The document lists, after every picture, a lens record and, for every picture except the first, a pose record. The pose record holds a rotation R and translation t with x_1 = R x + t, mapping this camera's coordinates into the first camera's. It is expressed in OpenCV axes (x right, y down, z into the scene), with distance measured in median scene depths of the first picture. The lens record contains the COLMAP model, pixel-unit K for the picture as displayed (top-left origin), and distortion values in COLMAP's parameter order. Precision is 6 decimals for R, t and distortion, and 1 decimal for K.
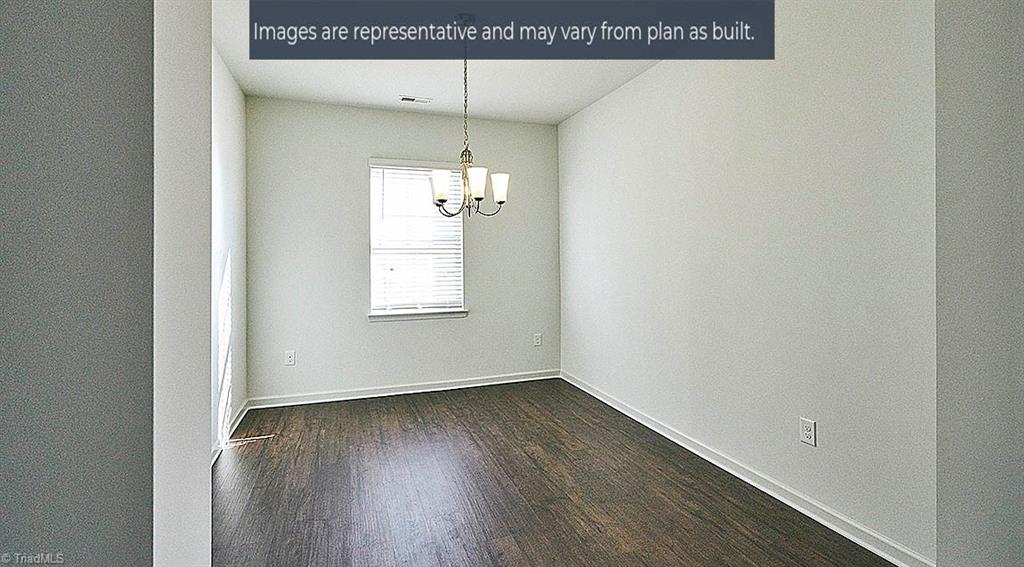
lens RADIAL K [[457.2, 0, 511.1], [0, 457.2, 269.1], [0, 0, 1]] dist [-0.003020, -0.000250]
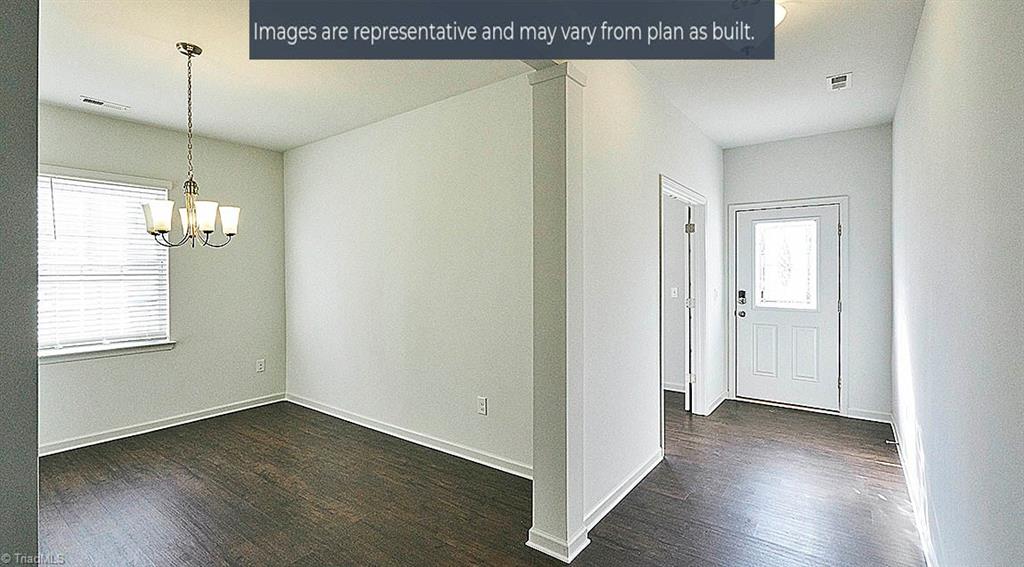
lens RADIAL K [[457.2, 0, 511.1], [0, 457.2, 269.1], [0, 0, 1]] dist [-0.003020, -0.000250]
pose [[0.831451, 0.008985, 0.555526, -0.057903], [0.014344, 0.999189, -0.037630, -0.015293], [-0.555413, 0.039256, 0.830647, -0.188947]]
